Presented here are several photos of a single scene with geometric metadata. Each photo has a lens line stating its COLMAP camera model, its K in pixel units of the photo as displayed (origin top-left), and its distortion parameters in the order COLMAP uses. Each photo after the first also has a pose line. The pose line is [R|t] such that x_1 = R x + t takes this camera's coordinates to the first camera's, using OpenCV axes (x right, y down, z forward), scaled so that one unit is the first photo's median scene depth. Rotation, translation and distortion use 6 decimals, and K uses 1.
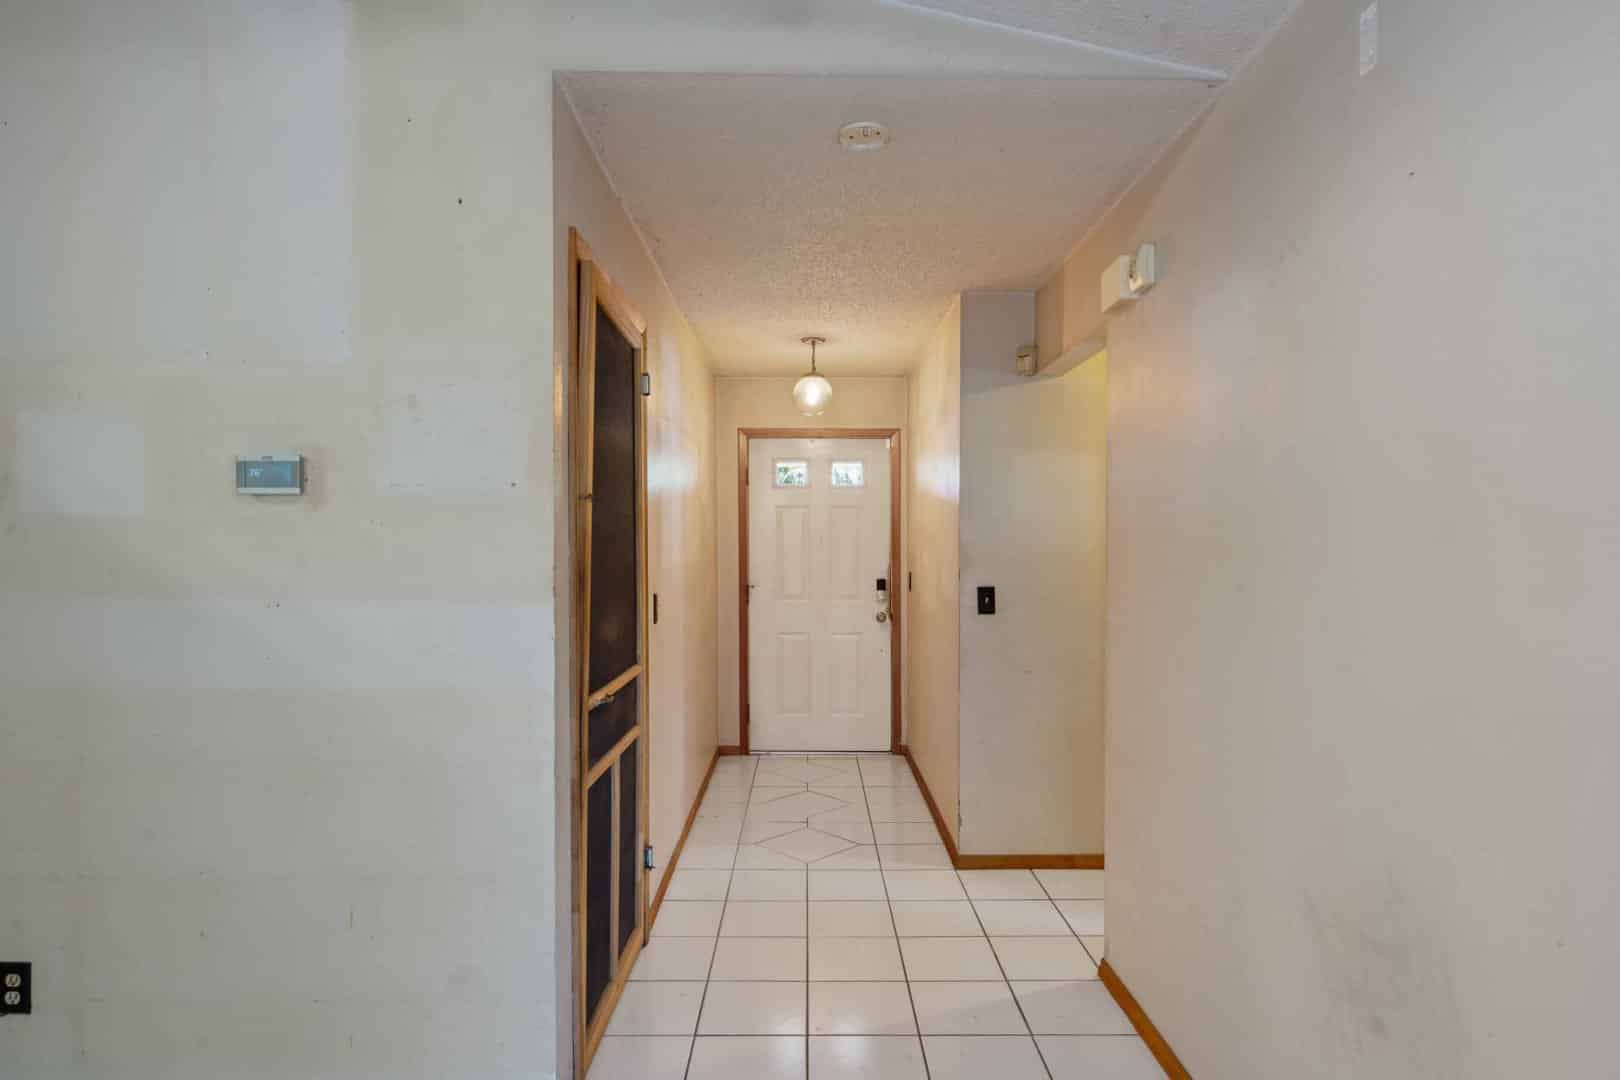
lens RADIAL K [[892.6, 0, 810.6], [0, 892.6, 562.2], [0, 0, 1]] dist [-0.000695, 0.000043]
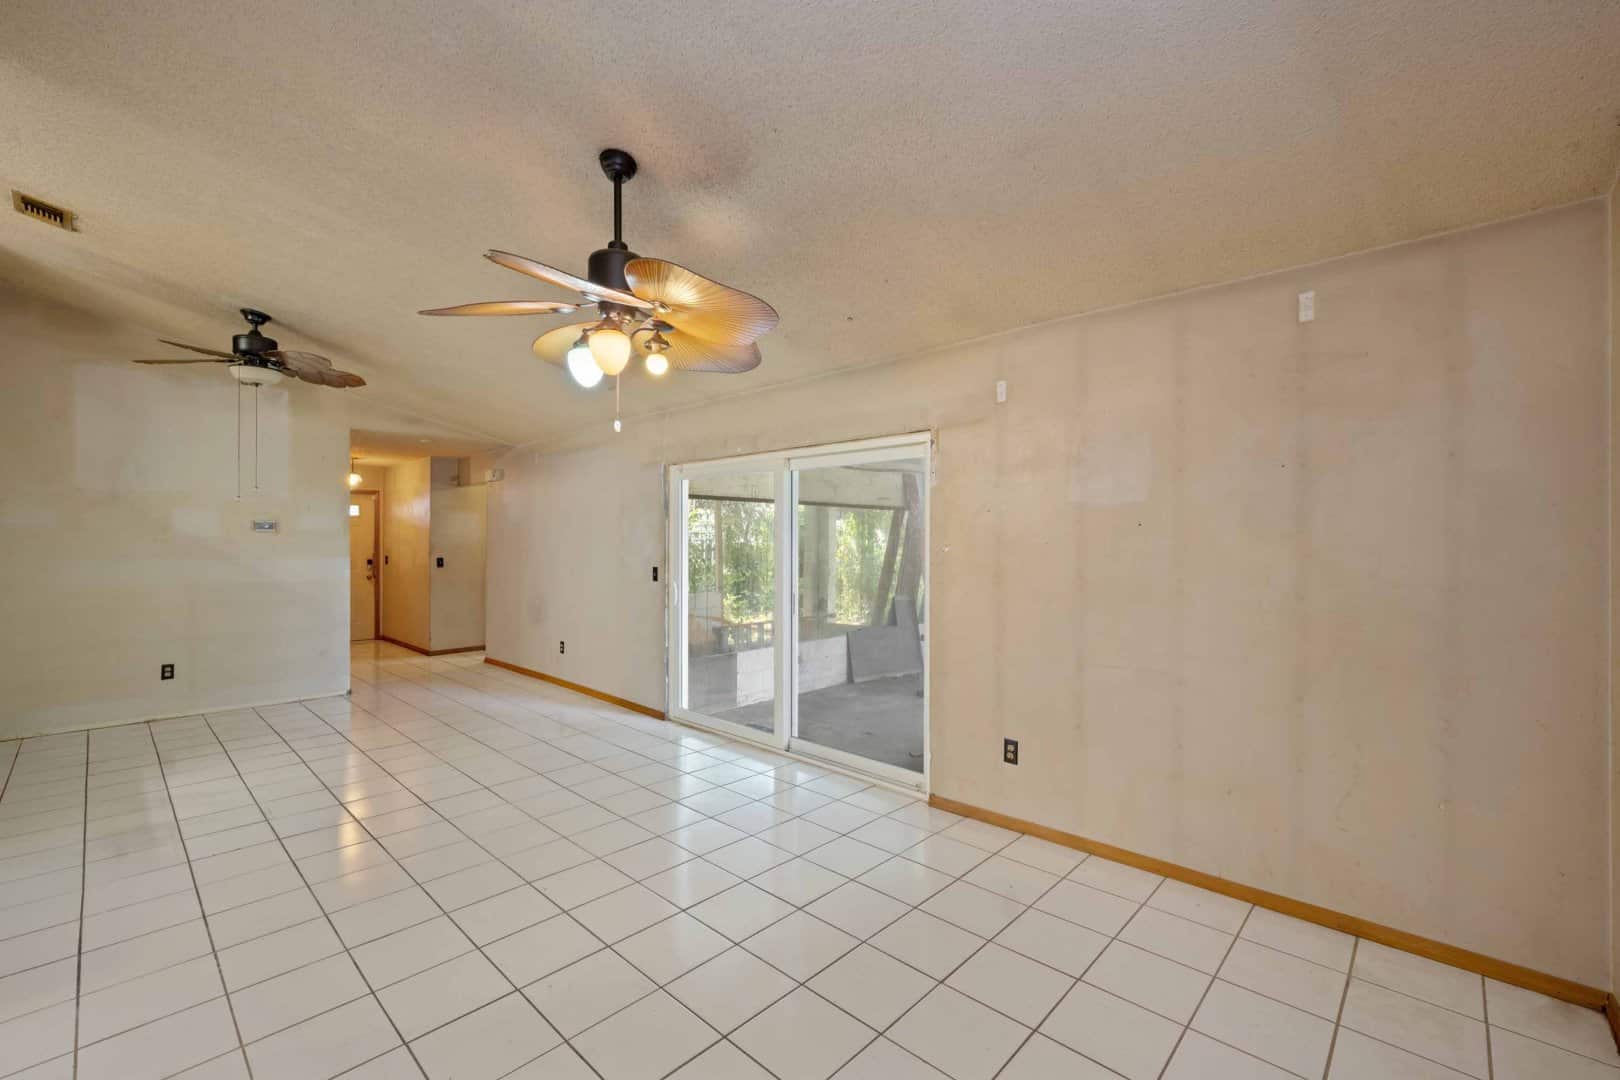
lens RADIAL K [[676.5, 0, 810.0], [0, 676.5, 540.0], [0, 0, 1]] dist [0.000110, 0.000020]
pose [[0.694179, -0.001129, 0.719801, -0.490250], [0.018507, 0.999696, -0.016281, 0.024697], [-0.719564, 0.024623, 0.693989, -1.231546]]
